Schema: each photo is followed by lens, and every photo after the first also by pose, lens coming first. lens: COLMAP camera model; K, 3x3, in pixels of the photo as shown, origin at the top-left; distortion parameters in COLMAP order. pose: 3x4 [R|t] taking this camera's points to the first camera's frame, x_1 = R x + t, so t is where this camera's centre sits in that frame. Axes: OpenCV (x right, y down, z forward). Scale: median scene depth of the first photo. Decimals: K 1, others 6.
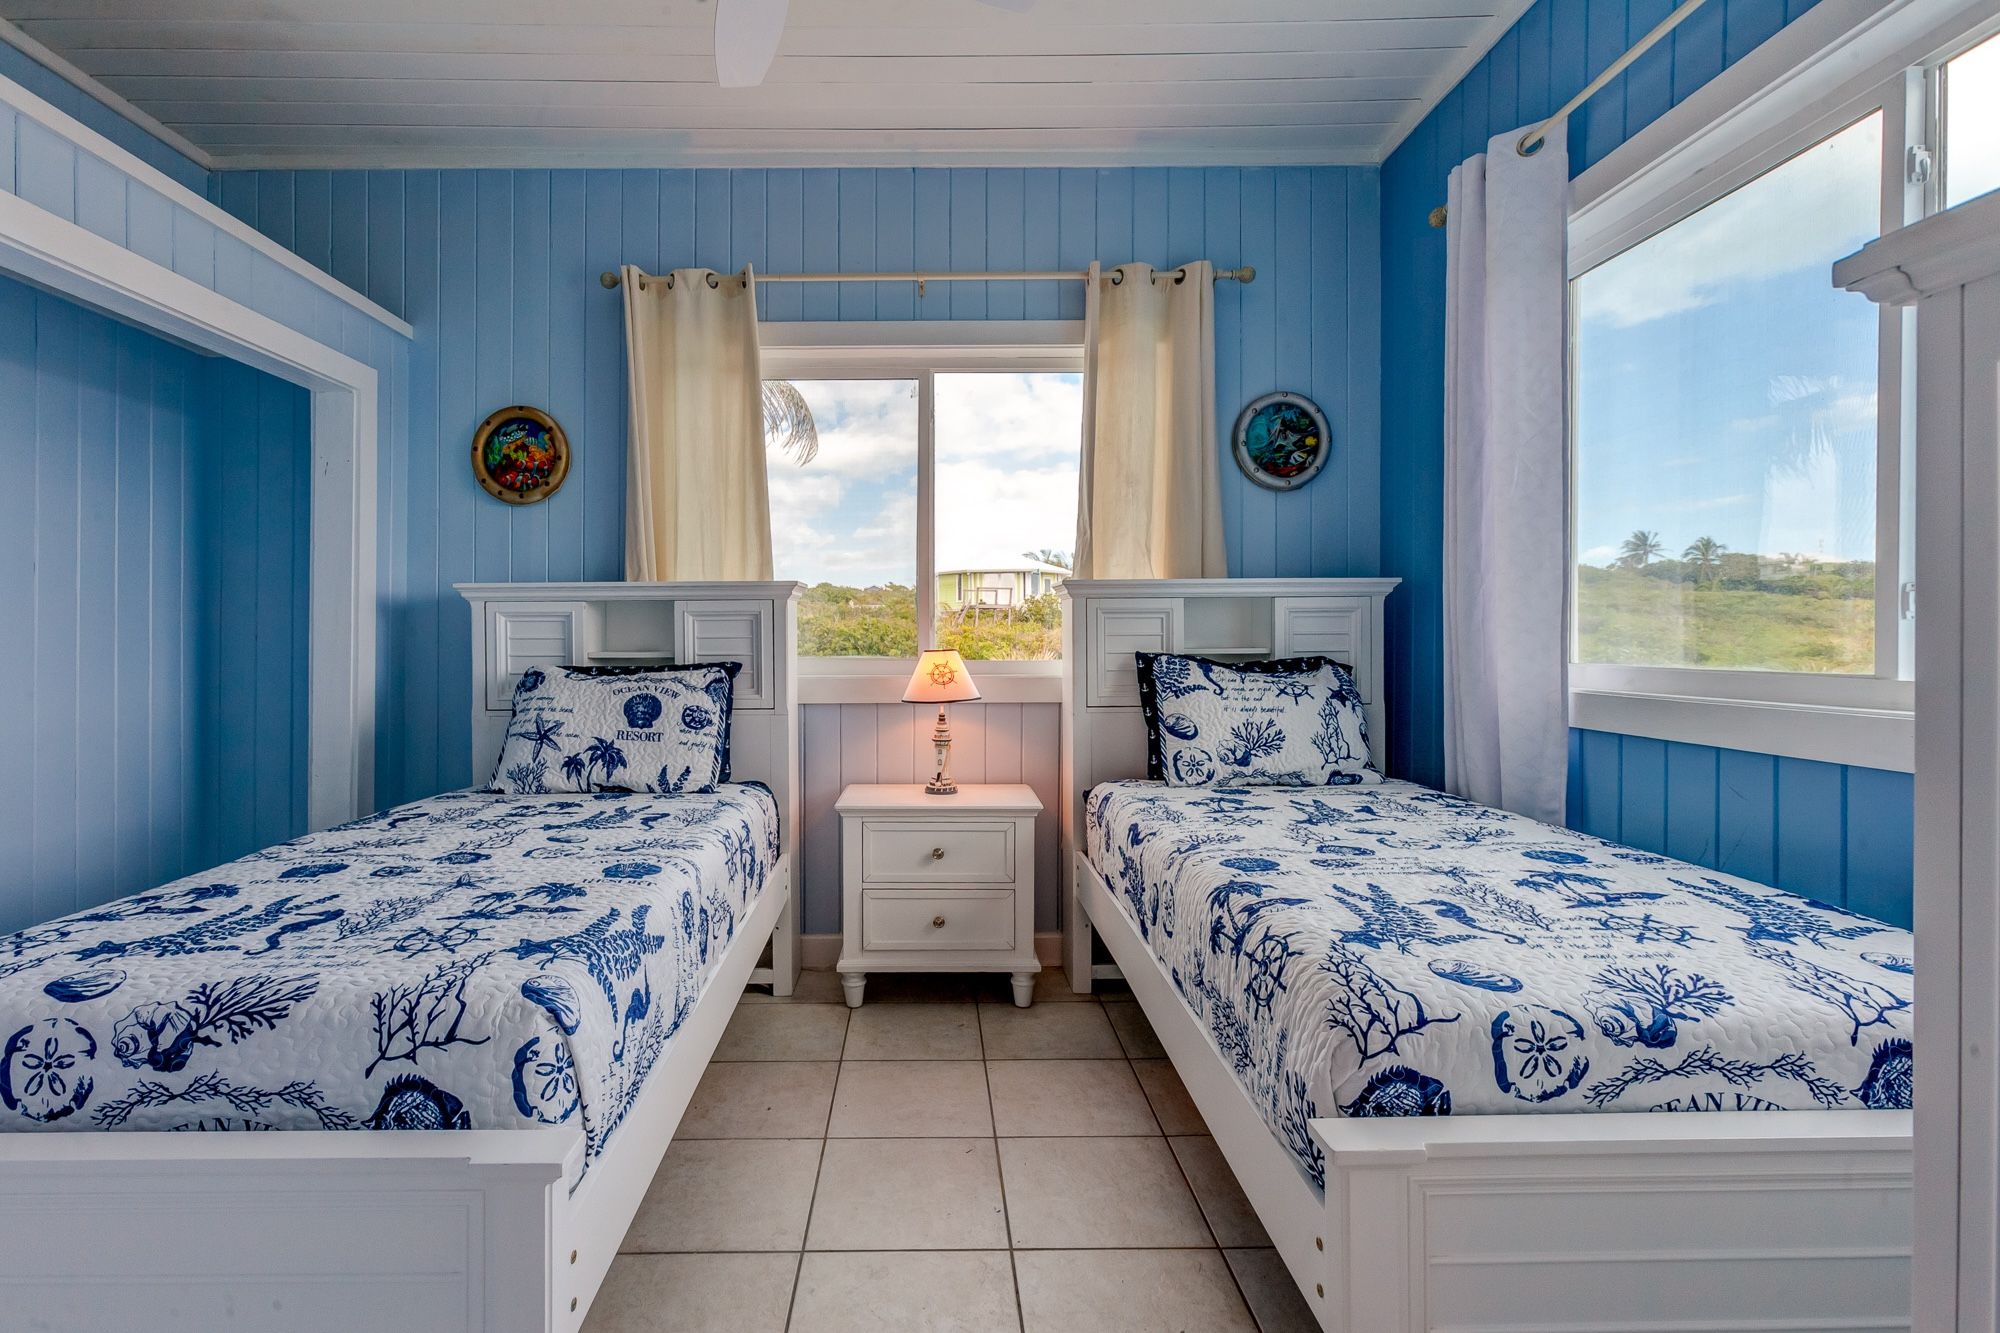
lens RADIAL K [[896.0, 0, 998.2], [0, 896.0, 653.1], [0, 0, 1]] dist [-0.005134, 0.002637]
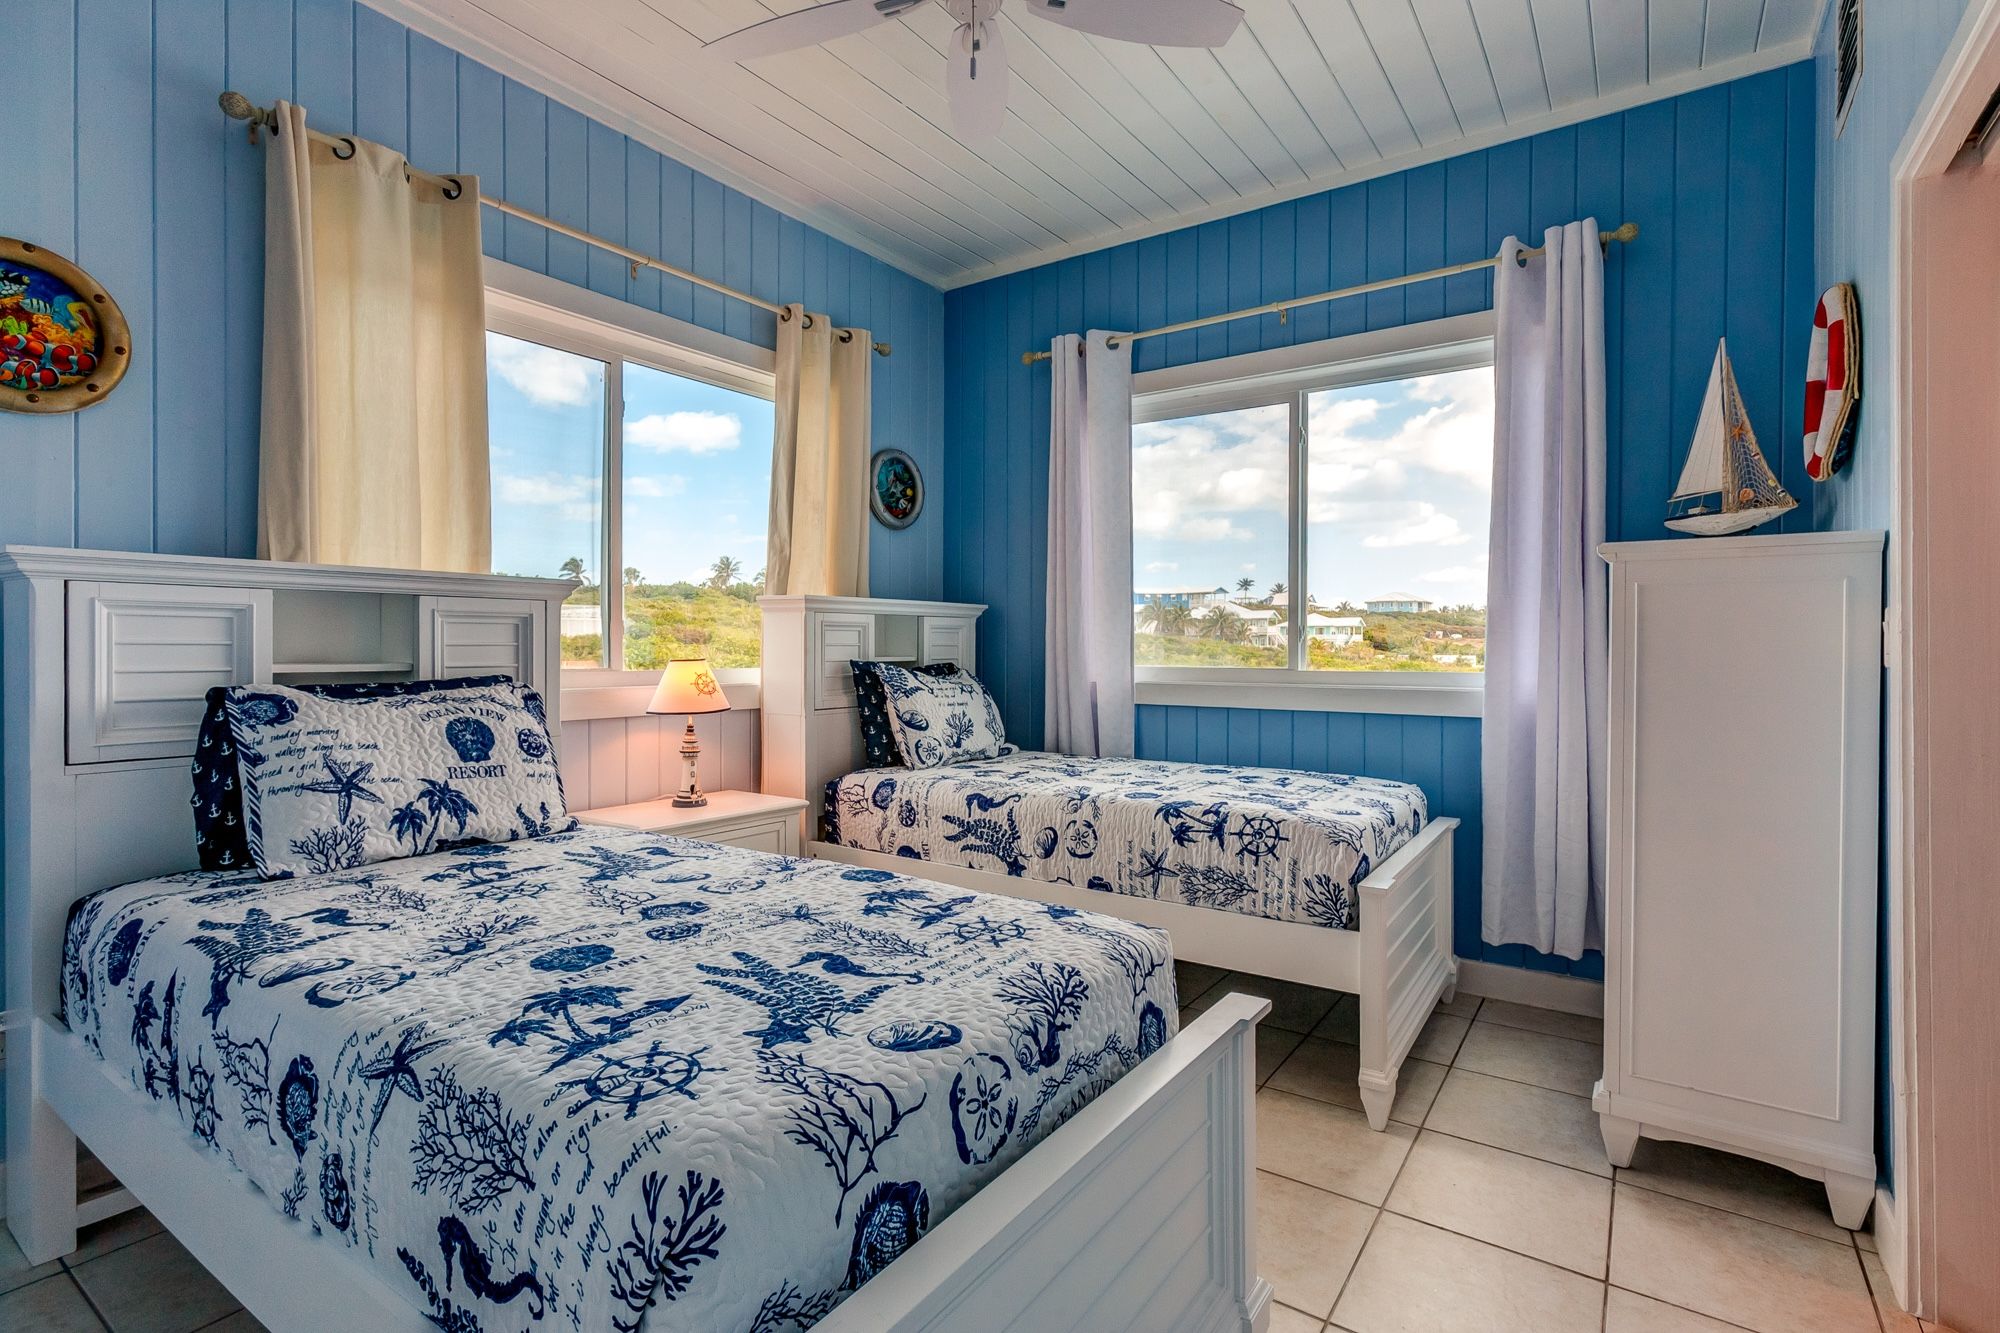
lens RADIAL K [[896.0, 0, 1004.5], [0, 896.0, 659.5], [0, 0, 1]] dist [-0.005134, 0.002637]
pose [[0.599763, -0.004814, 0.800163, -0.695426], [0.006148, 0.999980, 0.001407, -0.002340], [-0.800154, 0.004076, 0.599781, 0.161440]]
